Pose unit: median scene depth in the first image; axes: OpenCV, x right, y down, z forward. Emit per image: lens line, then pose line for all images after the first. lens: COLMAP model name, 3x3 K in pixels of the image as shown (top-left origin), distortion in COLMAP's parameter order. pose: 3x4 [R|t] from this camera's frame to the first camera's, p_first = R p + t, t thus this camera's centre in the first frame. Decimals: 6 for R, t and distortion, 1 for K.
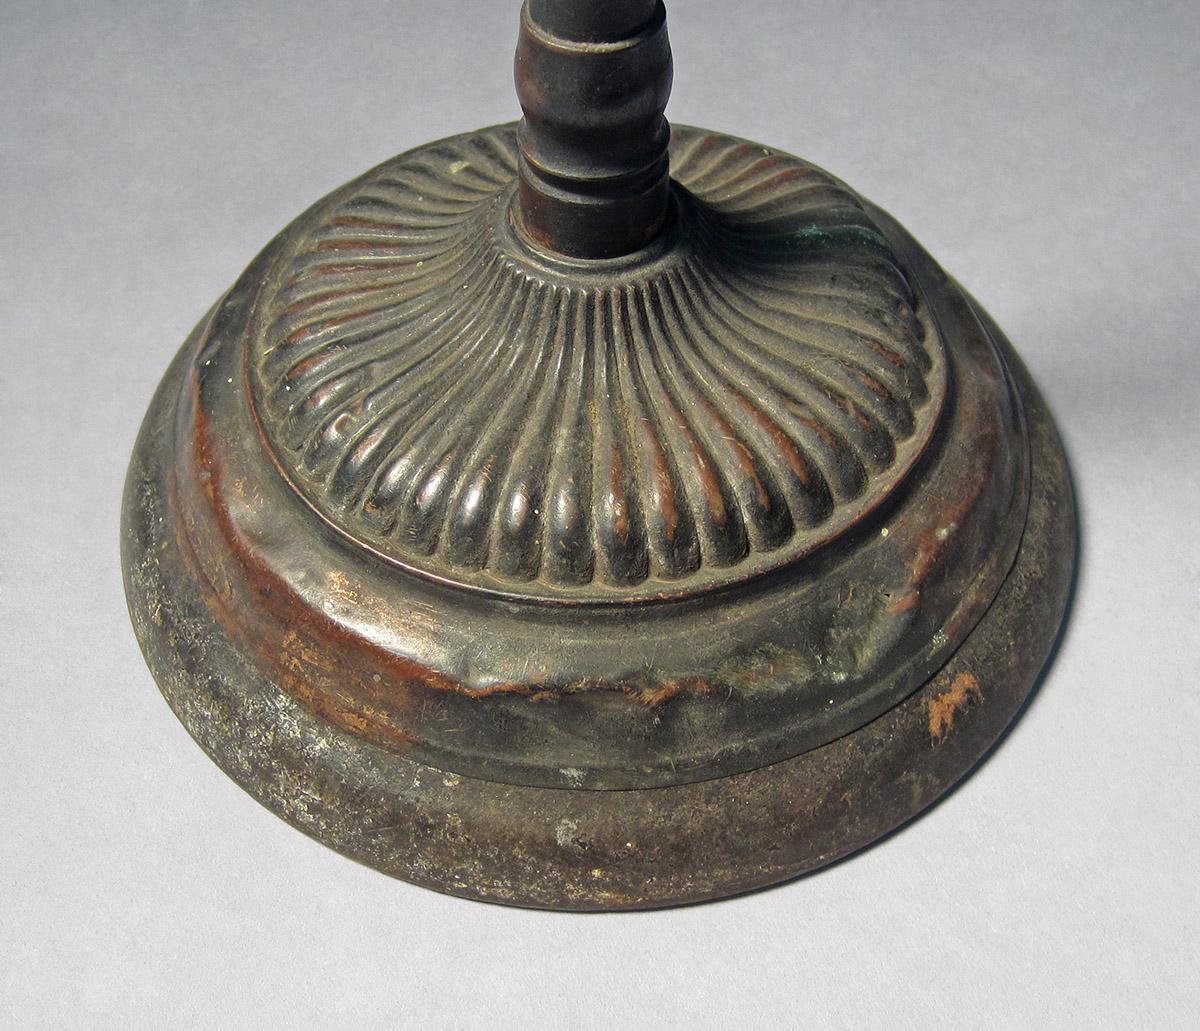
lens RADIAL K [[904.1, 0, 600.0], [0, 904.1, 515.5], [0, 0, 1]] dist [-0.007511, -0.001954]
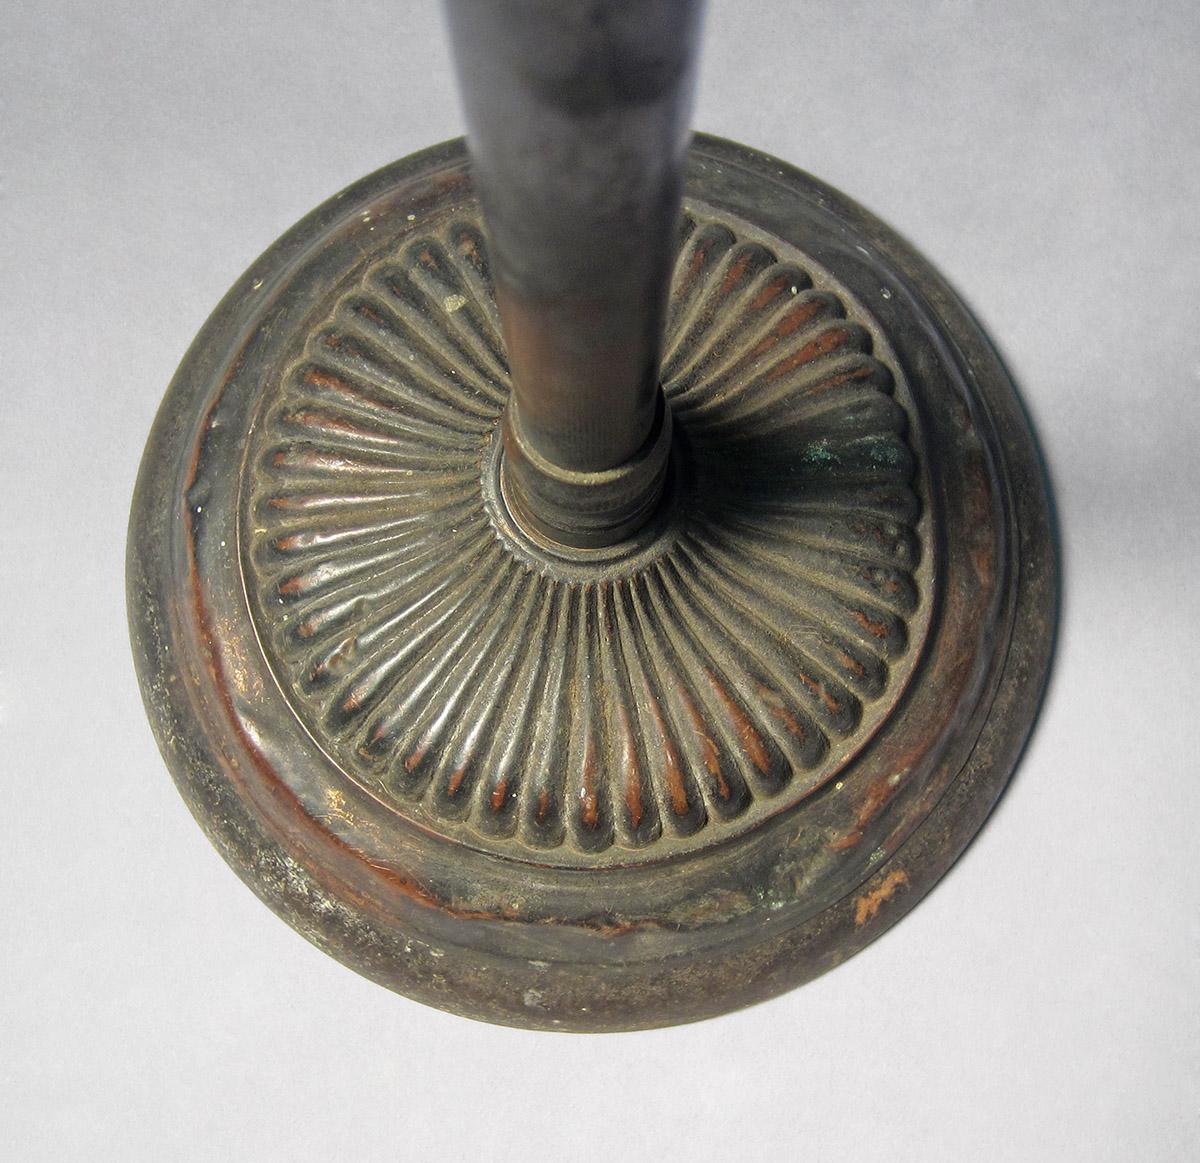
lens RADIAL K [[925.0, 0, 600.0], [0, 925.0, 581.5], [0, 0, 1]] dist [-0.006791, 0.001435]
pose [[0.997596, 0.069215, -0.003494, 0.017755], [-0.063957, 0.938888, 0.338230, -0.582584], [0.026691, -0.337193, 0.941057, 0.036611]]
